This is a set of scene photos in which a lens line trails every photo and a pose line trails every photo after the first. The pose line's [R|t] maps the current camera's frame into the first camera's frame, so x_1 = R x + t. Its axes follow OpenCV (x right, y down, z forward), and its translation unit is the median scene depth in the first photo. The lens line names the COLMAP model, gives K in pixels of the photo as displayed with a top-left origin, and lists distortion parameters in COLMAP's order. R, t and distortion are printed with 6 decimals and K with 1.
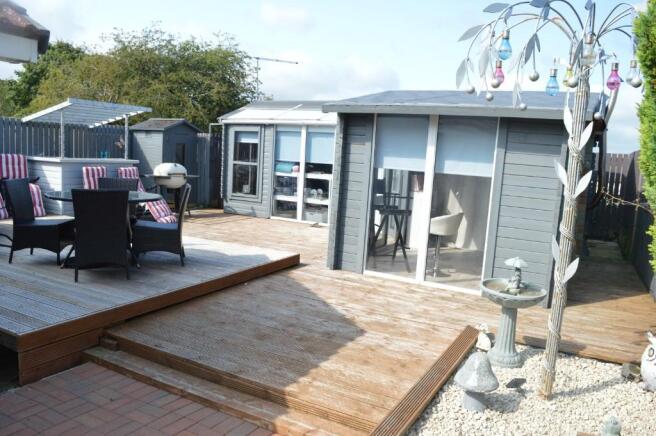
lens RADIAL K [[516.8, 0, 322.9], [0, 516.8, 221.4], [0, 0, 1]] dist [-0.092732, 0.019827]
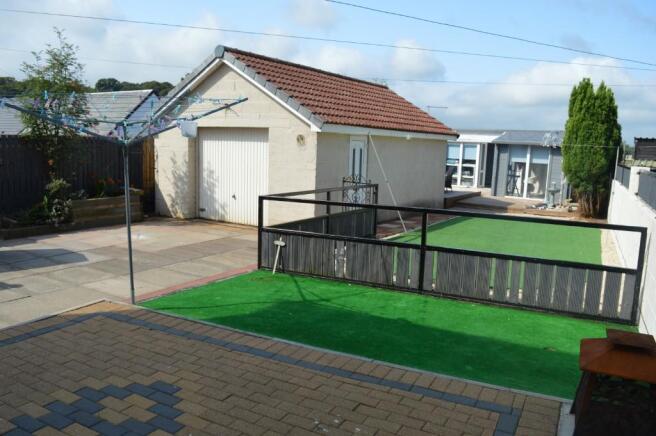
lens RADIAL K [[516.8, 0, 330.4], [0, 516.8, 217.5], [0, 0, 1]] dist [-0.092732, 0.019827]
pose [[0.996011, -0.013014, -0.088280, -0.399839], [0.013638, 0.999886, 0.006476, 0.111047], [0.088186, -0.007654, 0.996075, -1.218064]]
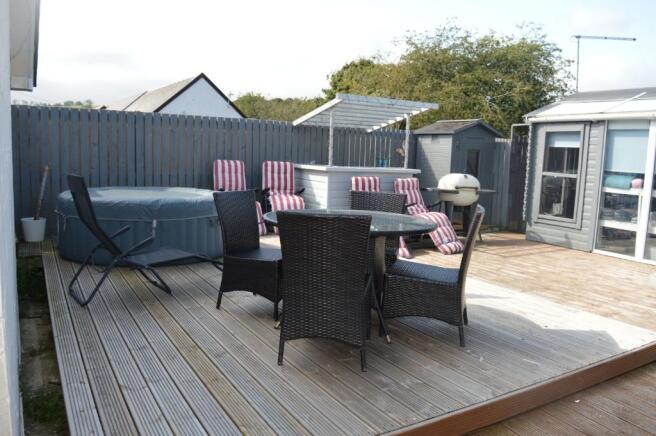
lens RADIAL K [[516.8, 0, 324.2], [0, 516.8, 218.4], [0, 0, 1]] dist [-0.092732, 0.019827]
pose [[0.850278, 0.043719, -0.524514, -0.056582], [-0.059384, 0.998150, -0.013068, -0.022162], [0.522972, 0.042260, 0.851301, 0.218091]]
